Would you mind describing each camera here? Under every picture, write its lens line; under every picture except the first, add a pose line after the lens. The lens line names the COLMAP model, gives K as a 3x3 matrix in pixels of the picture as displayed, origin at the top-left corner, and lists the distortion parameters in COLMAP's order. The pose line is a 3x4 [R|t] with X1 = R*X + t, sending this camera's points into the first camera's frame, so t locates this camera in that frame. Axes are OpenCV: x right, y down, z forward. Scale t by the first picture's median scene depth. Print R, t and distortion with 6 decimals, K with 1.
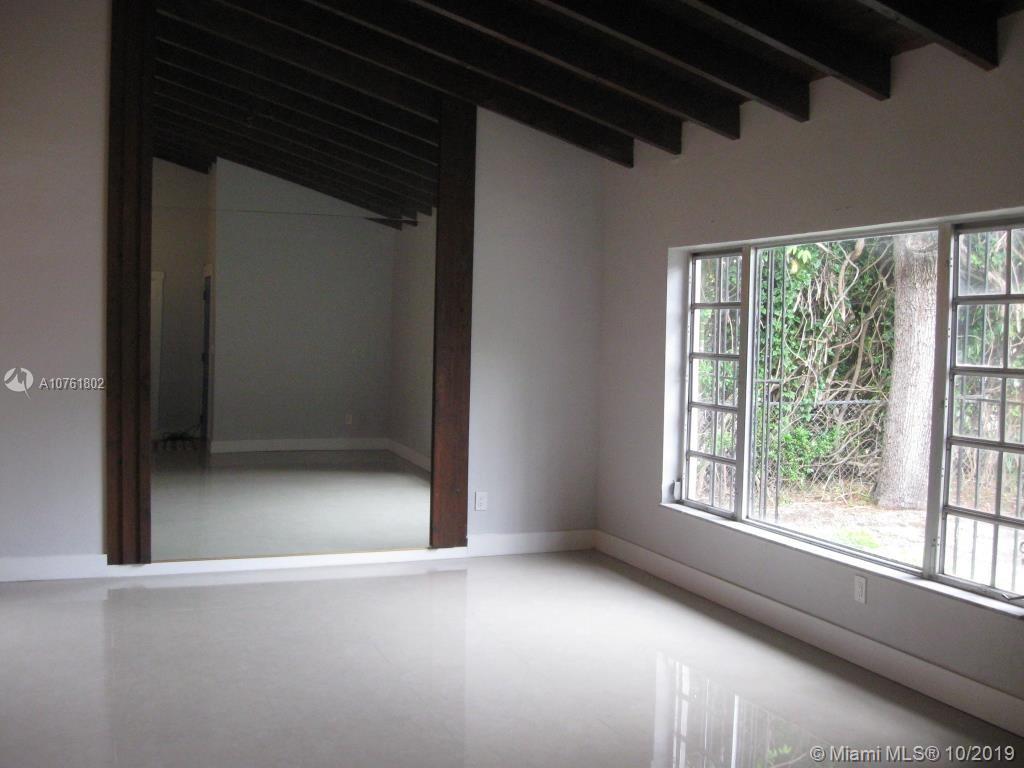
lens RADIAL K [[1050.5, 0, 510.7], [0, 1050.5, 386.3], [0, 0, 1]] dist [-0.113456, 0.036060]
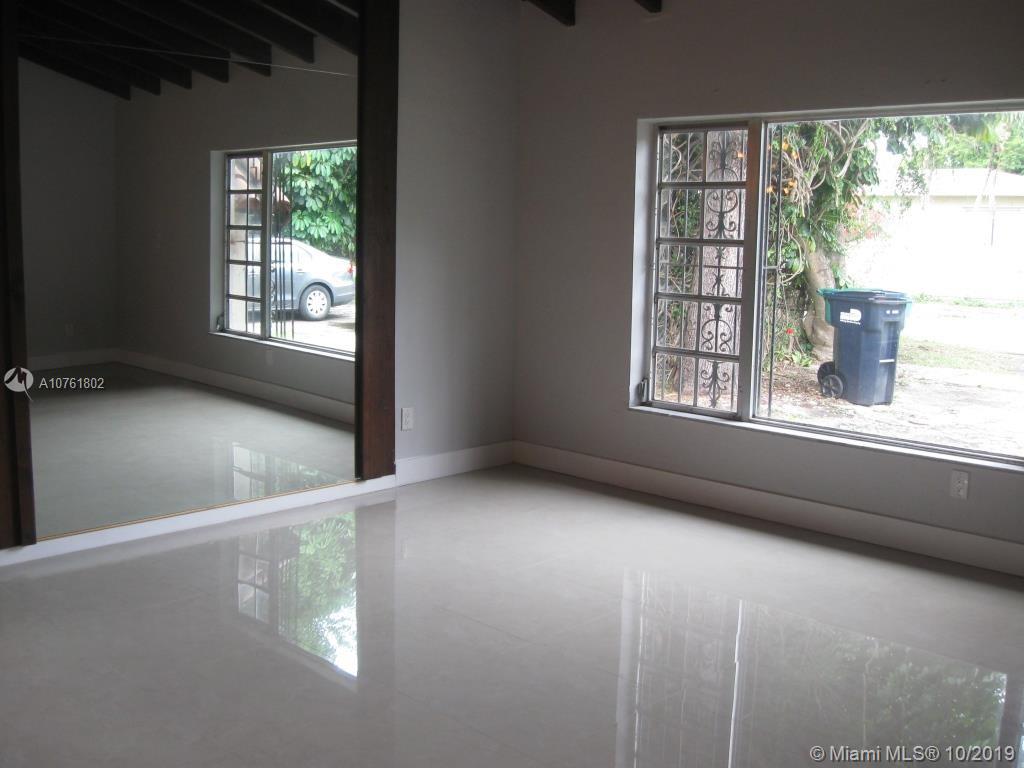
lens RADIAL K [[1058.9, 0, 509.1], [0, 1058.9, 381.1], [0, 0, 1]] dist [-0.144380, 0.099253]
pose [[0.915001, -0.063147, 0.398479, -0.312618], [0.023538, 0.994348, 0.103526, -0.006364], [-0.402764, -0.085347, 0.911316, 0.218534]]
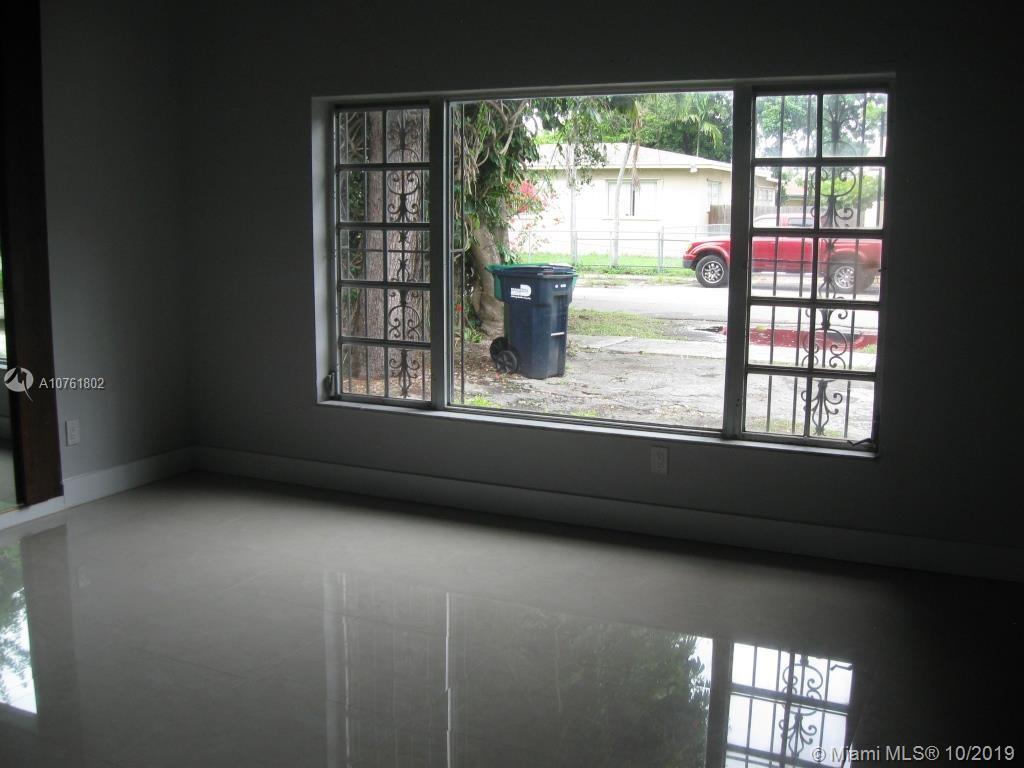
lens RADIAL K [[1056.0, 0, 517.2], [0, 1056.0, 380.9], [0, 0, 1]] dist [-0.141302, 0.078771]
pose [[0.730823, -0.126119, 0.670815, -0.309971], [0.044127, 0.989455, 0.137952, -0.015939], [-0.681140, -0.071218, 0.728682, 0.270748]]
